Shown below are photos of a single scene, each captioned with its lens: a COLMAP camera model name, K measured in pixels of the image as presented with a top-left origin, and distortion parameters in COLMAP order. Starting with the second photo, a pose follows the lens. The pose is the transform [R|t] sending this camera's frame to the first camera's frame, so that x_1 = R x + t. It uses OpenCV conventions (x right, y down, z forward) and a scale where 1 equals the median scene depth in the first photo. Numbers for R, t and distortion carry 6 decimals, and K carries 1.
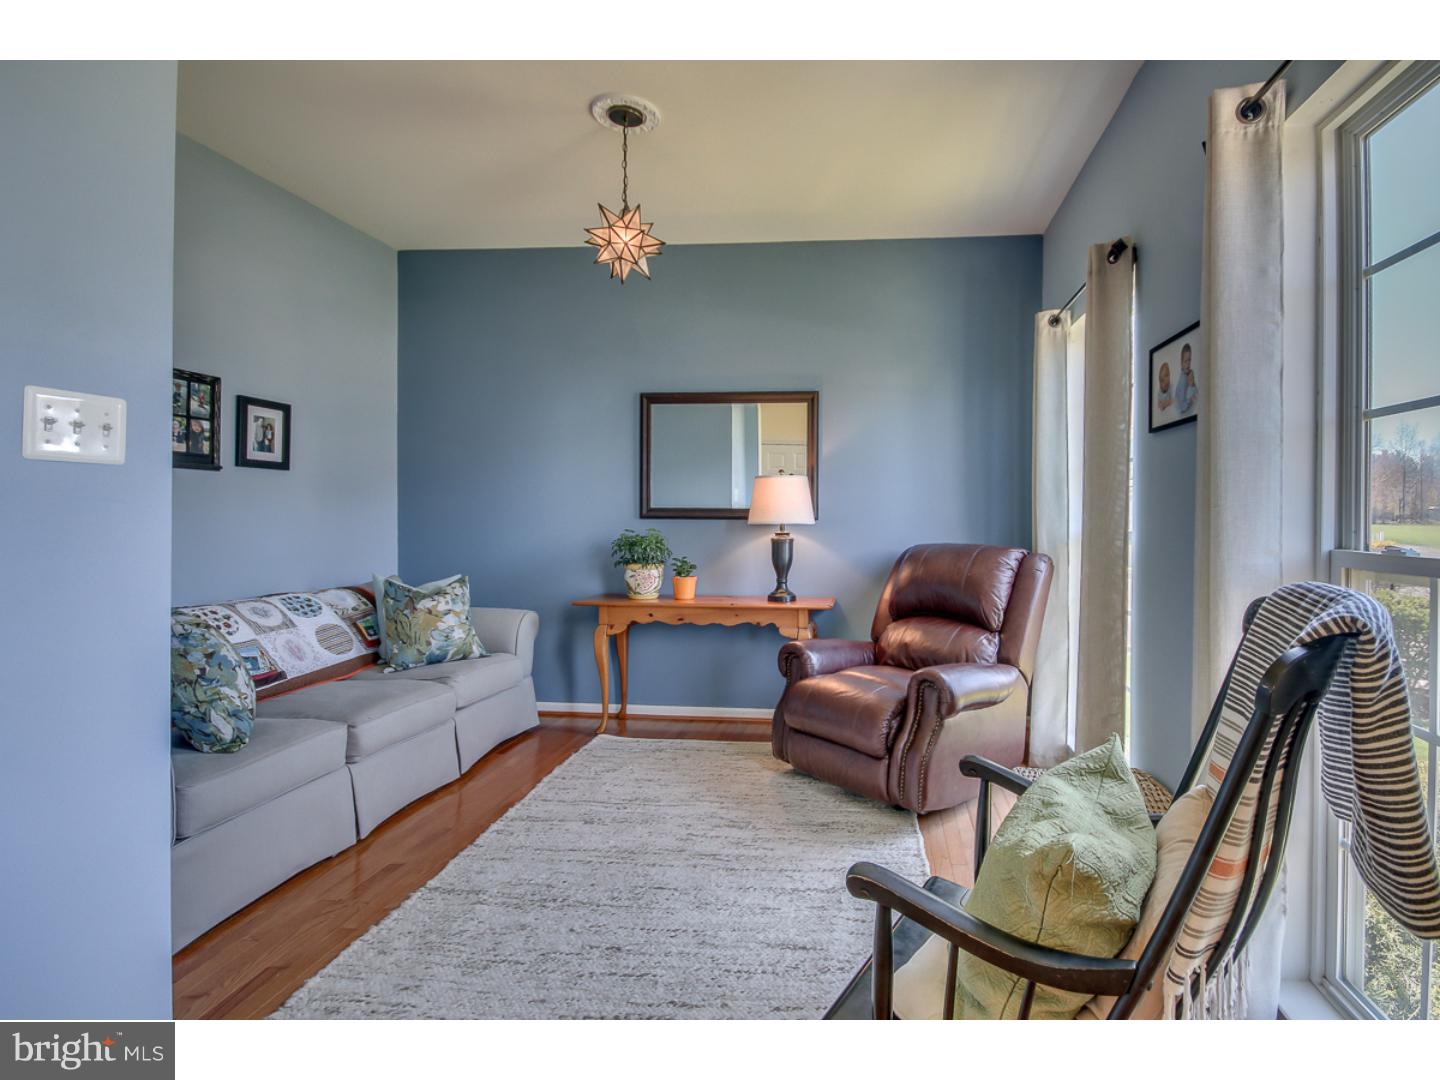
lens RADIAL K [[584.4, 0, 720.6], [0, 584.4, 522.7], [0, 0, 1]] dist [0.001954, 0.000390]
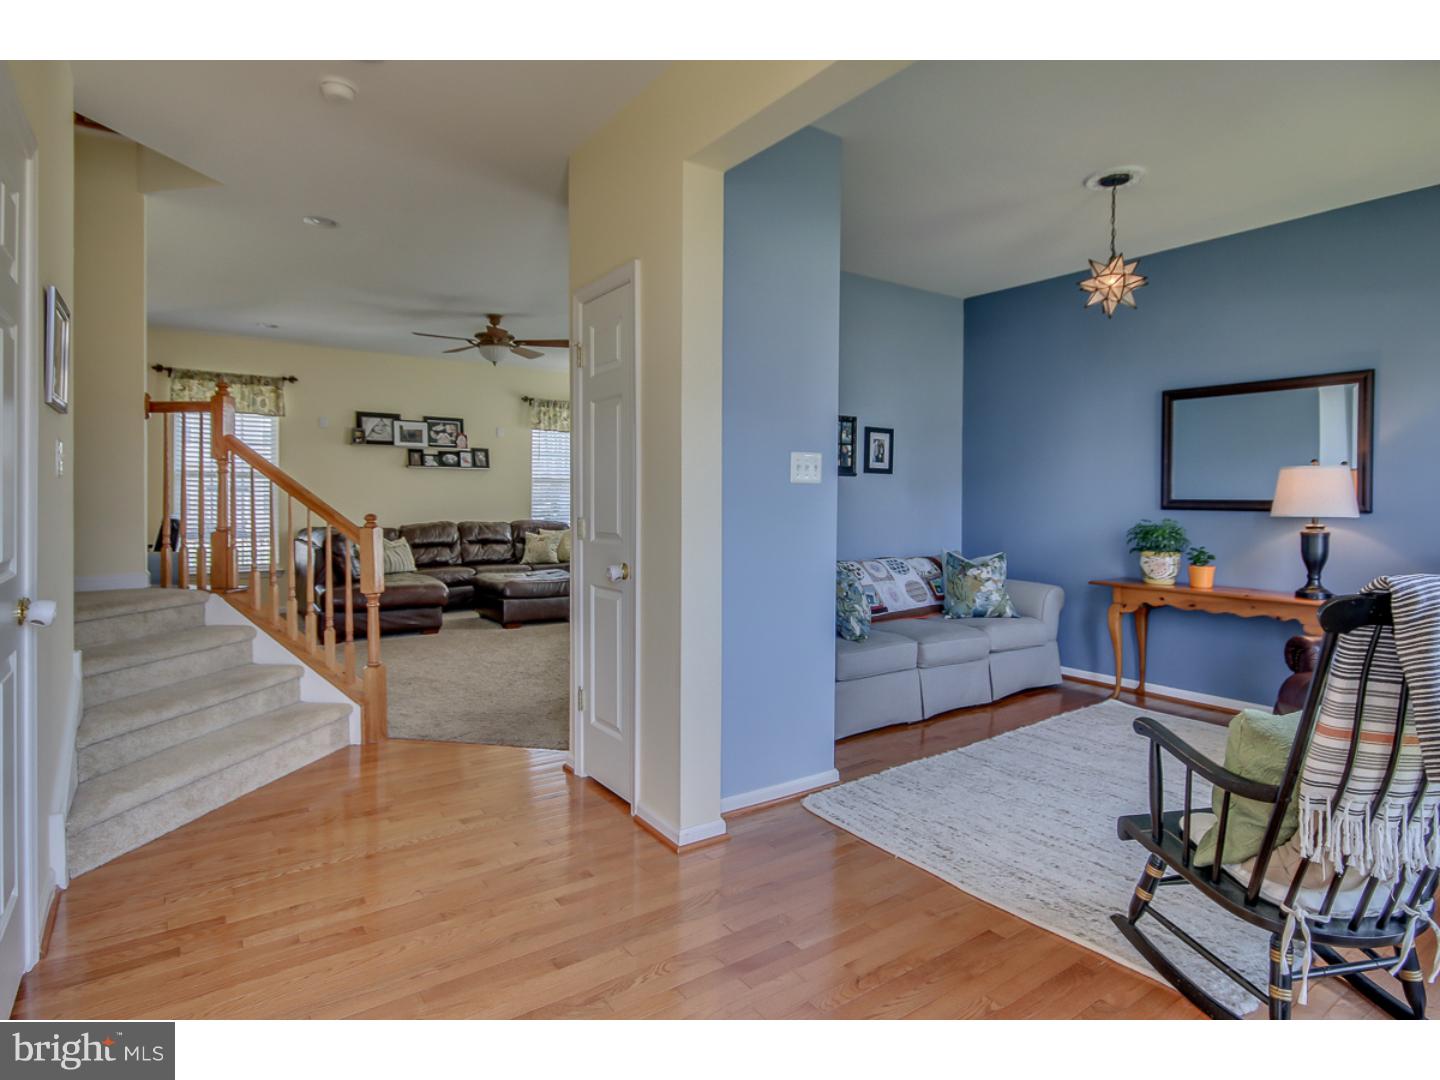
lens RADIAL K [[762.2, 0, 721.7], [0, 762.2, 508.2], [0, 0, 1]] dist [0.002084, 0.001054]
pose [[0.634026, 0.008418, -0.773266, 0.480037], [-0.008290, 0.999957, 0.004089, -0.009204], [0.773267, 0.003818, 0.634068, -0.553593]]
